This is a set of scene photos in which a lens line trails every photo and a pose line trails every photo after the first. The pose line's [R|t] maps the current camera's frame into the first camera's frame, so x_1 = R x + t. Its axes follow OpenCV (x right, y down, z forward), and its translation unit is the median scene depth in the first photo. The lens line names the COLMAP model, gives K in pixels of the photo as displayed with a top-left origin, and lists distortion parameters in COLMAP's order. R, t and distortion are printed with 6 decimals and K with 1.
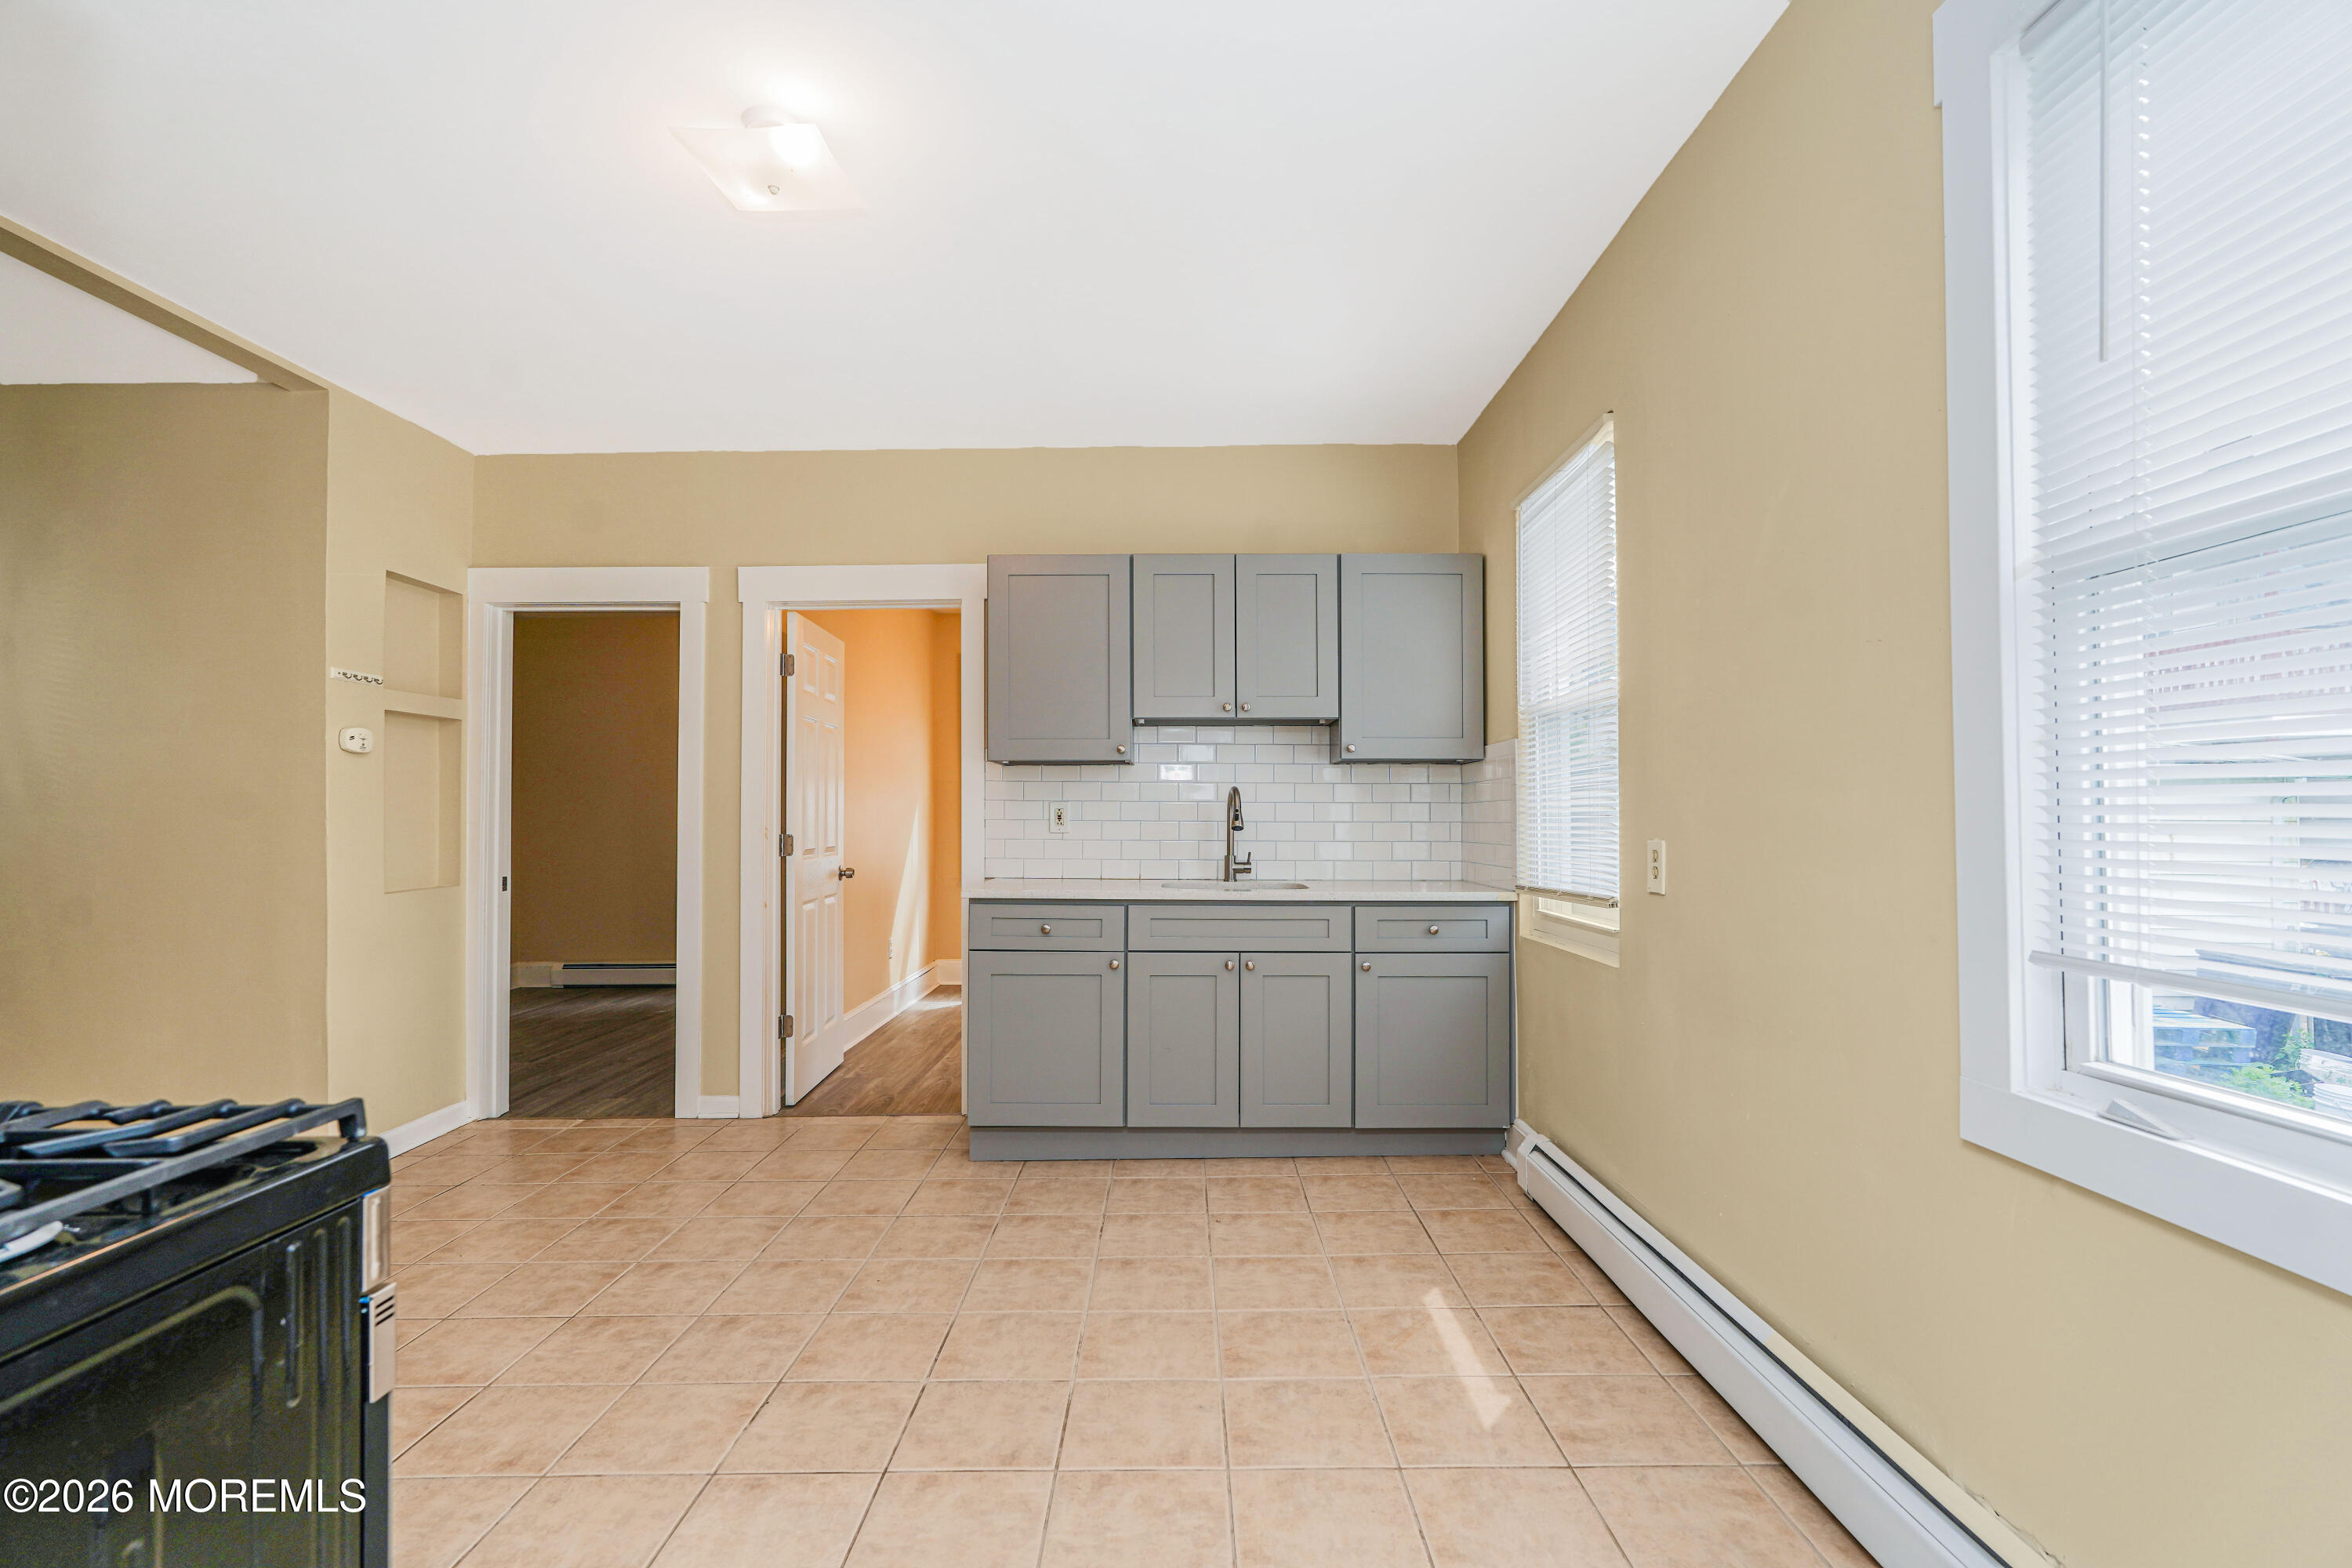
lens RADIAL K [[1032.5, 0, 1168.8], [0, 1032.5, 801.1], [0, 0, 1]] dist [-0.009256, 0.005128]
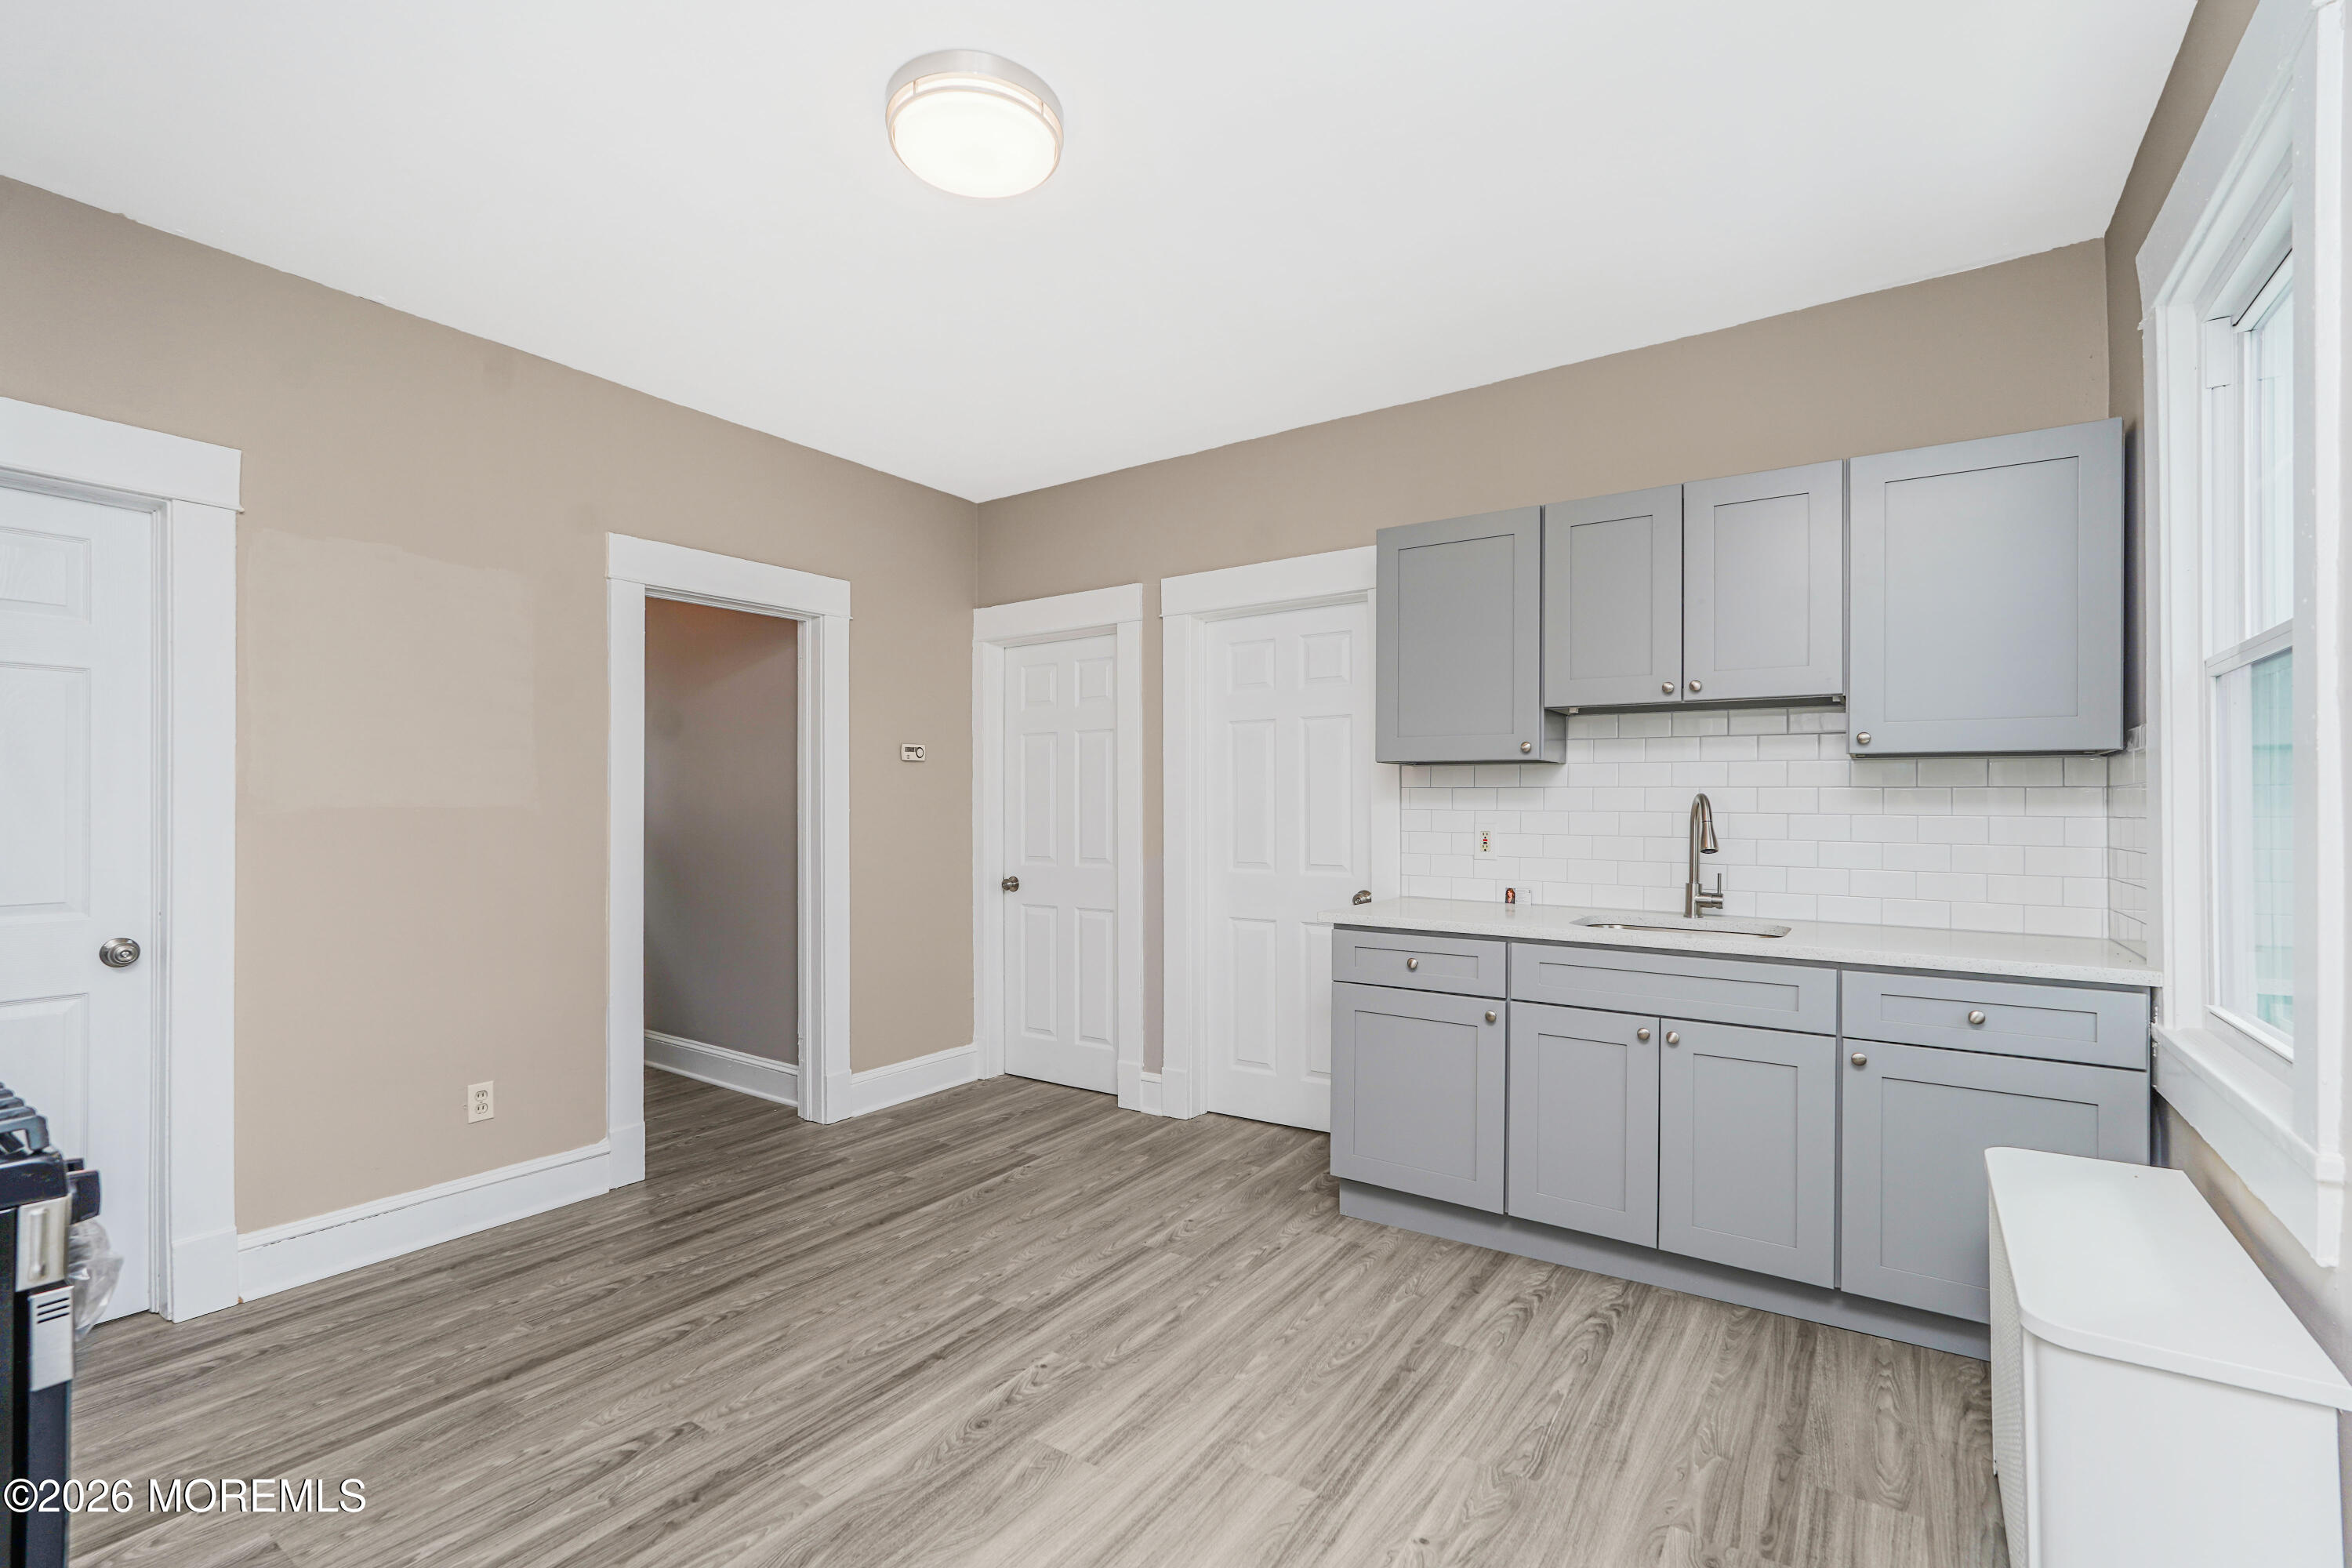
lens RADIAL K [[1032.5, 0, 1184.9], [0, 1032.5, 814.1], [0, 0, 1]] dist [-0.009256, 0.005128]
pose [[0.820460, 0.005154, -0.571681, 0.195028], [0.003889, 0.999886, 0.014596, -0.010806], [0.571691, -0.014199, 0.820346, 0.182783]]
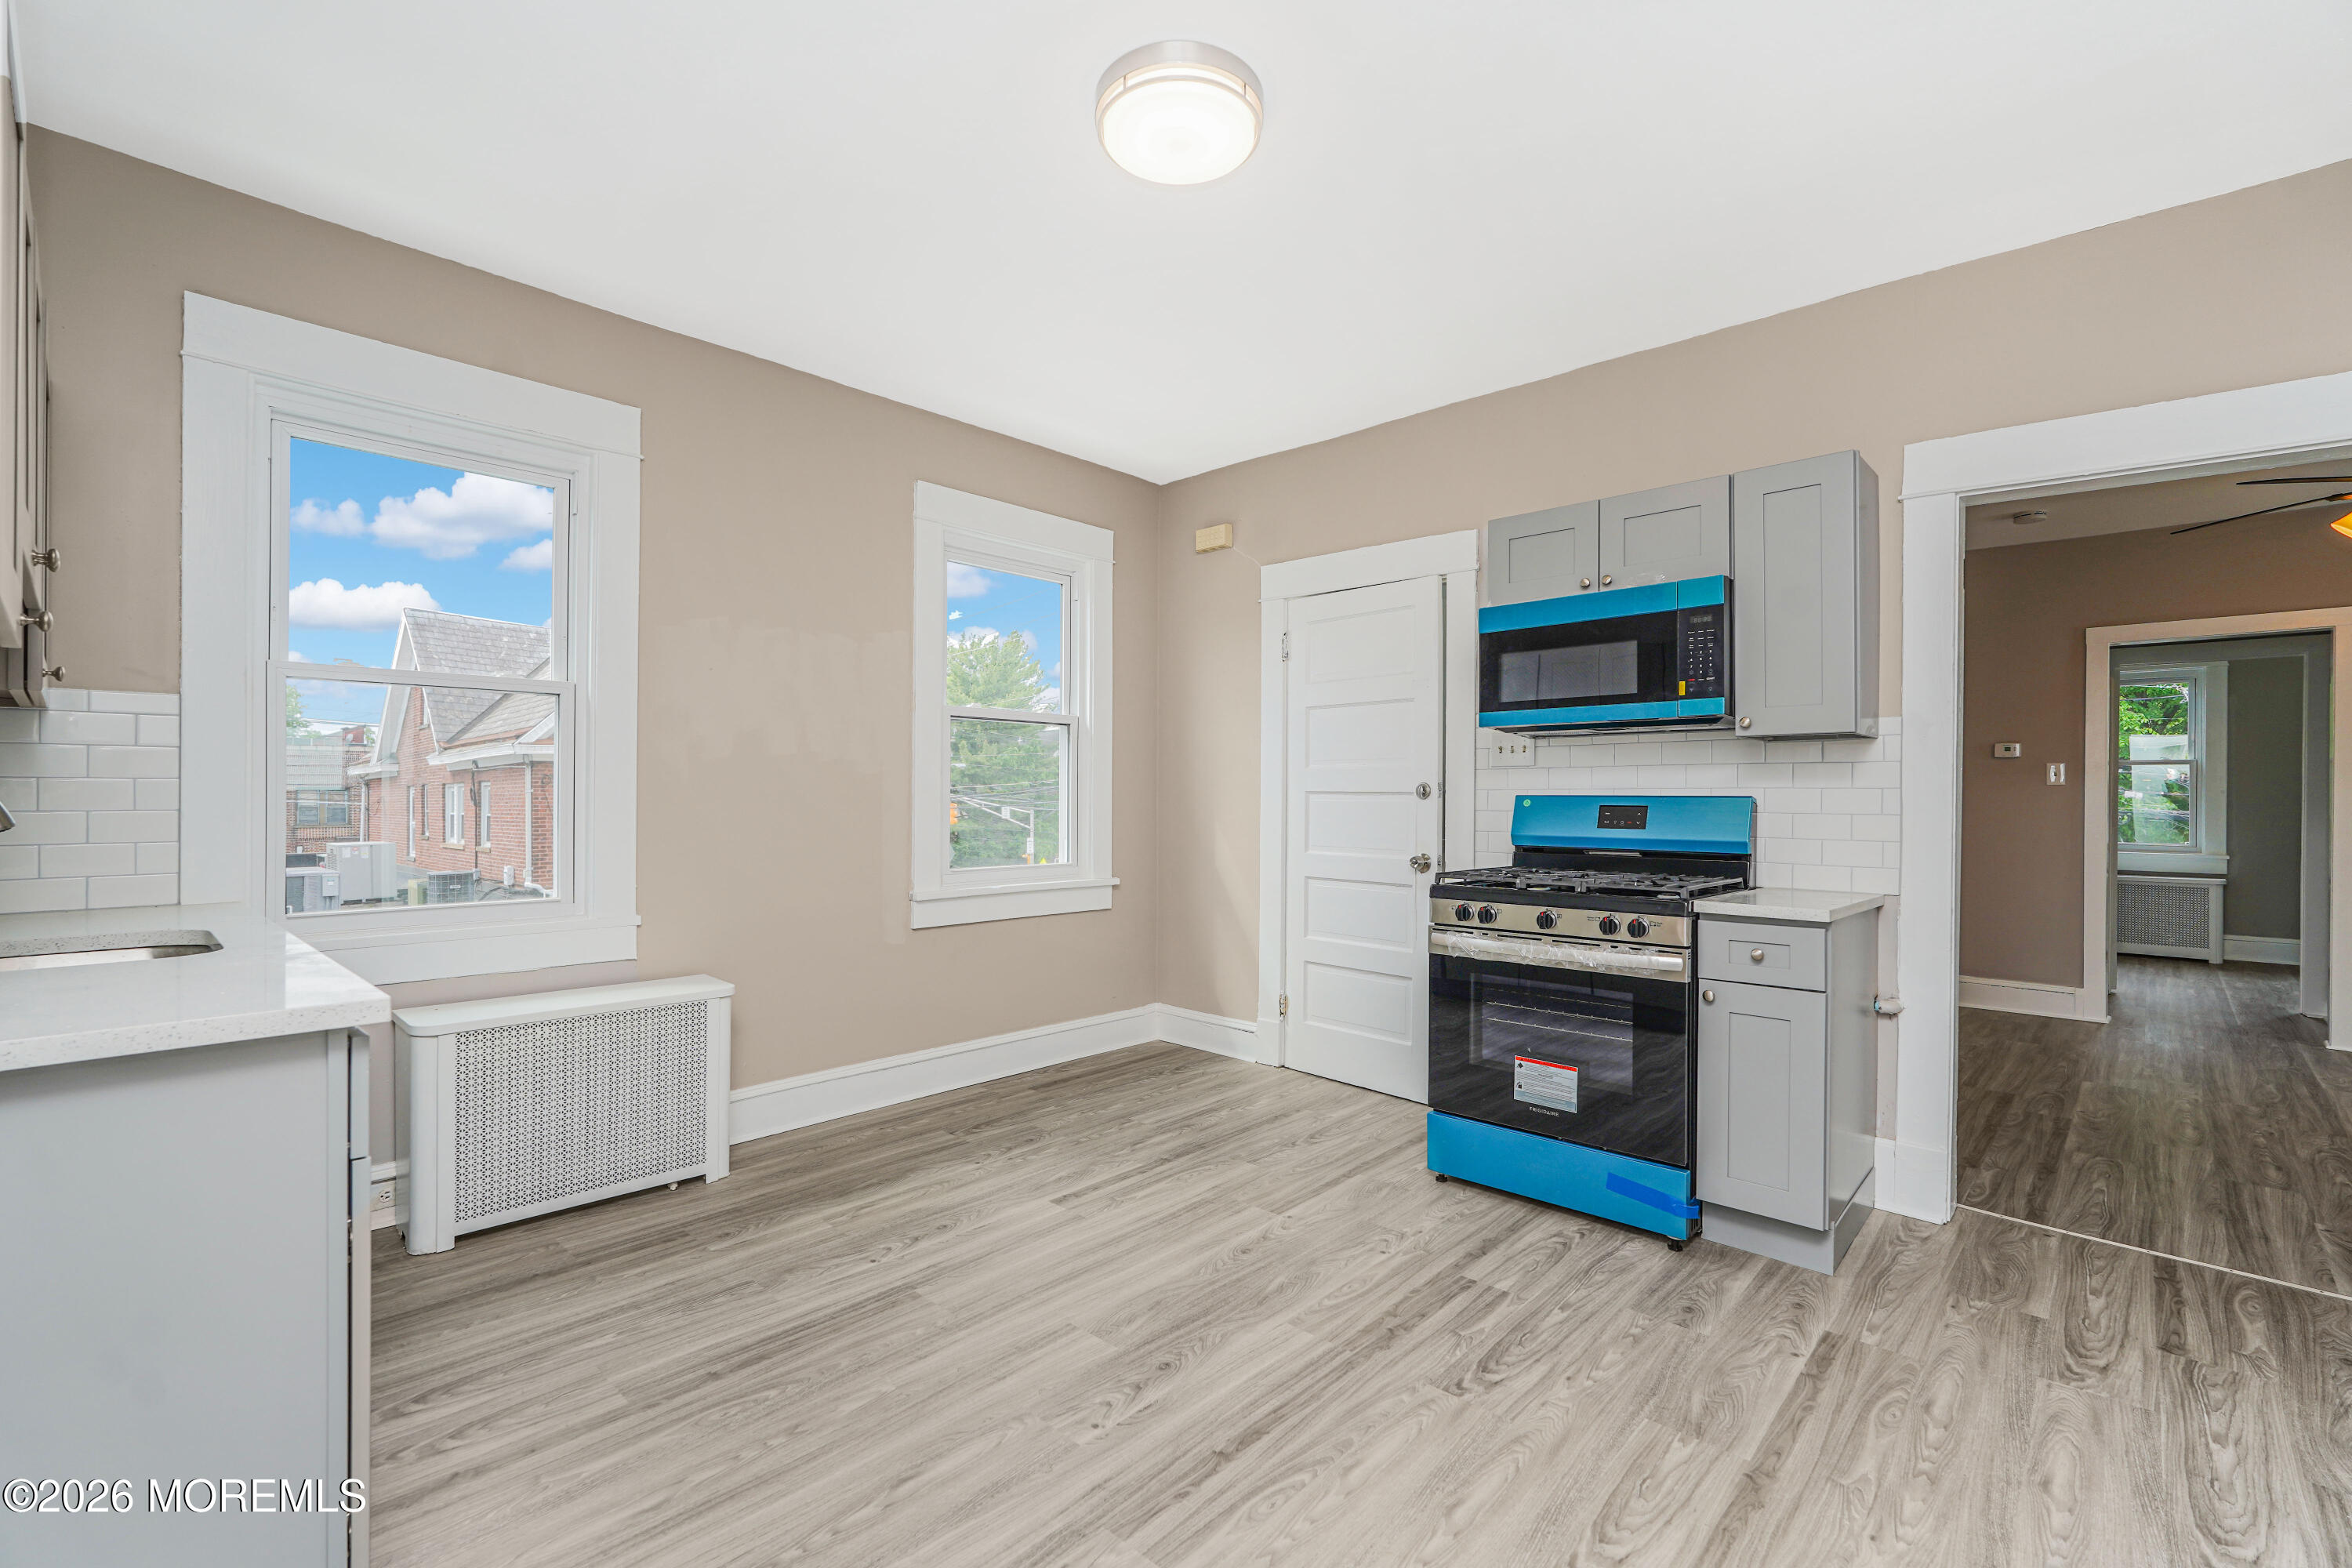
lens RADIAL K [[1032.5, 0, 1188.2], [0, 1032.5, 792.7], [0, 0, 1]] dist [-0.009256, 0.005128]
pose [[-0.723094, 0.000522, 0.690749, -0.611387], [-0.009614, 0.999895, -0.010820, 0.011776], [-0.690683, -0.014464, -0.723013, 0.976494]]
